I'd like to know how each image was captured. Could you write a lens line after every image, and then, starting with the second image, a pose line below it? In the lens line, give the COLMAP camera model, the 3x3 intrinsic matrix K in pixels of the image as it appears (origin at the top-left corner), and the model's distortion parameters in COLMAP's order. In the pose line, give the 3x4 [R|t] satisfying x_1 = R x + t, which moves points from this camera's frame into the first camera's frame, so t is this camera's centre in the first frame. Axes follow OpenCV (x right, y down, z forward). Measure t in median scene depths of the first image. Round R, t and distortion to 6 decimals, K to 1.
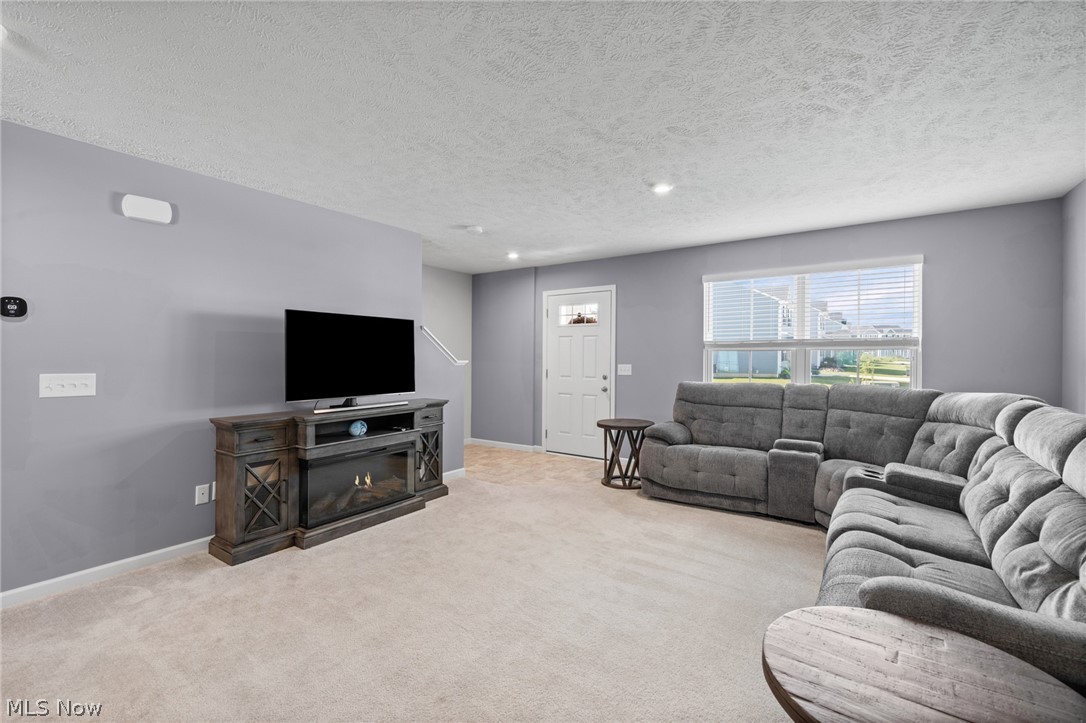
lens RADIAL K [[463.5, 0, 538.9], [0, 463.5, 359.7], [0, 0, 1]] dist [0.001658, -0.000666]
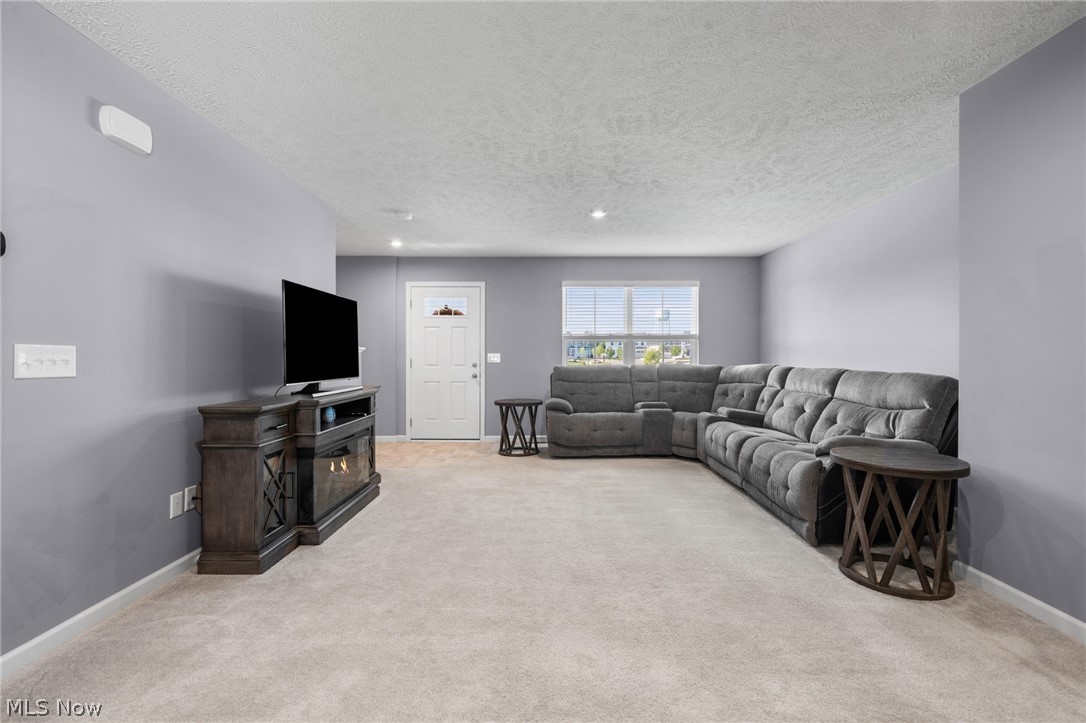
lens RADIAL K [[463.5, 0, 541.4], [0, 463.5, 360.8], [0, 0, 1]] dist [0.001658, -0.000666]
pose [[0.825132, -0.005928, 0.564909, -0.562297], [0.004353, 0.999982, 0.004136, 0.038929], [-0.564924, -0.000954, 0.825143, 0.001026]]
